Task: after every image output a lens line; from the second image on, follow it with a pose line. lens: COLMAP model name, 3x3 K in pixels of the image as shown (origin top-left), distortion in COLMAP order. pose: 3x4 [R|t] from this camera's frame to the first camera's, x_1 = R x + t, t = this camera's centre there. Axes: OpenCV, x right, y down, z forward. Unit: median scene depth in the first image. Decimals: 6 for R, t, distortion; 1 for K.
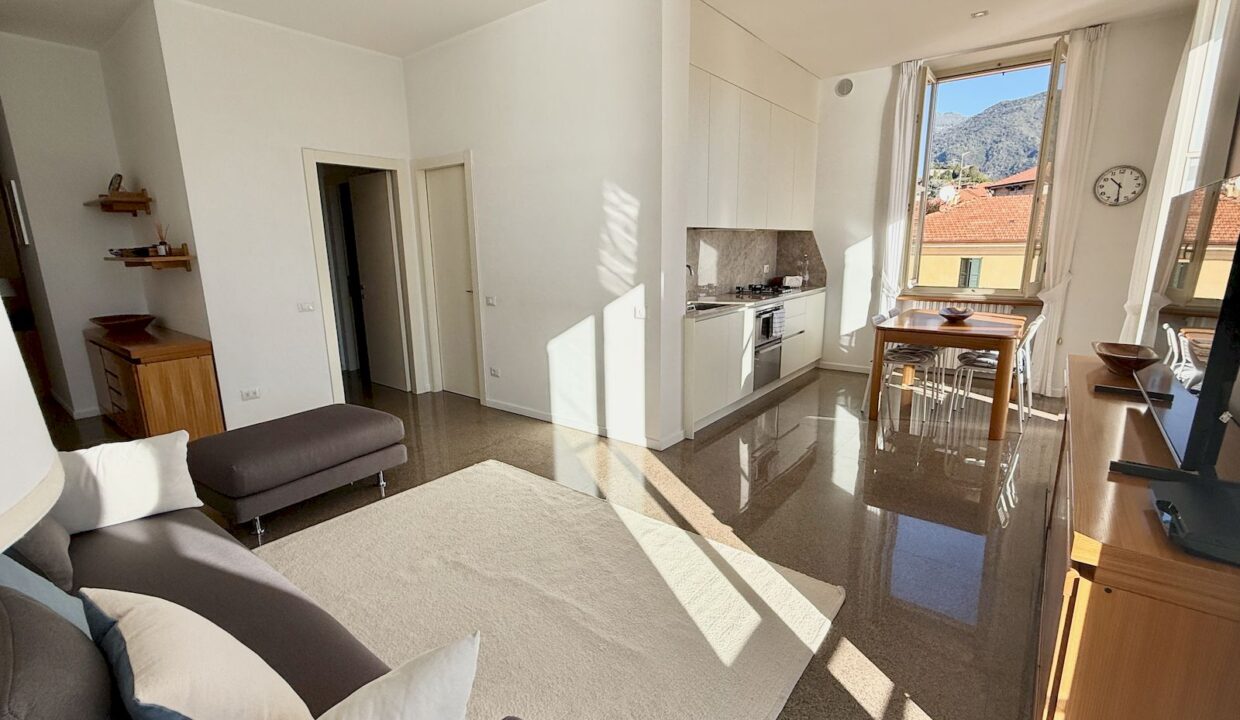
lens RADIAL K [[538.8, 0, 620.0], [0, 538.8, 360.0], [0, 0, 1]] dist [-0.002358, -0.000508]
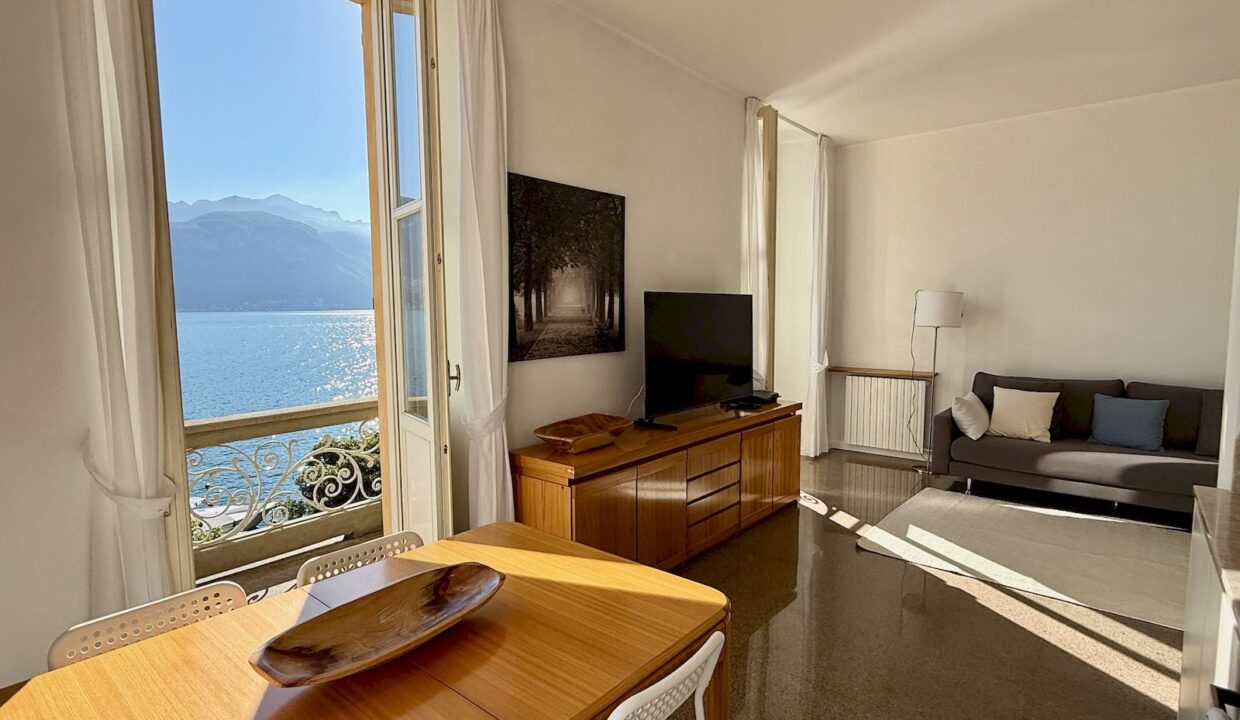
lens RADIAL K [[622.7, 0, 616.3], [0, 622.7, 362.6], [0, 0, 1]] dist [0.000687, 0.000588]
pose [[-0.999532, 0.018999, 0.023995, 0.409147], [0.025277, 0.954488, 0.297177, -0.236136], [-0.017257, 0.297644, -0.954521, 1.010090]]
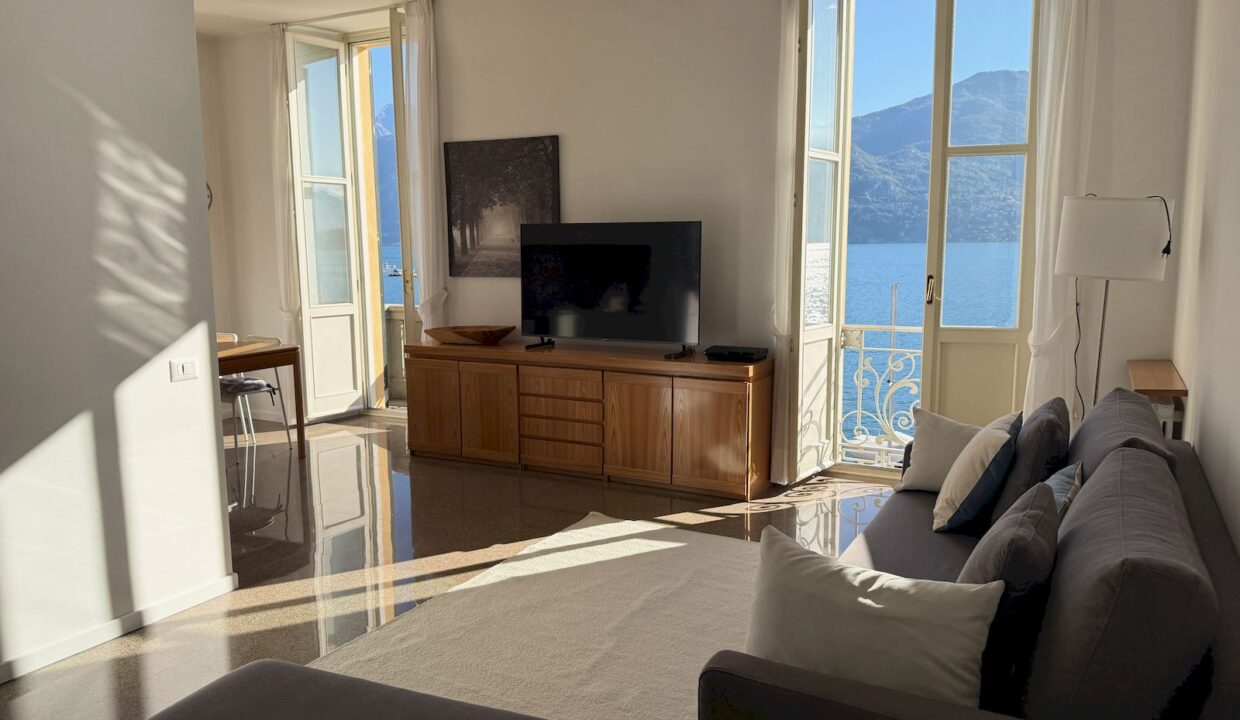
lens RADIAL K [[882.8, 0, 620.0], [0, 882.8, 360.0], [0, 0, 1]] dist [0.209768, -0.457620]
pose [[-0.184920, -0.110868, 0.976480, -0.658526], [0.218388, 0.964136, 0.150823, -0.094516], [-0.958181, 0.241142, -0.154076, 0.472071]]
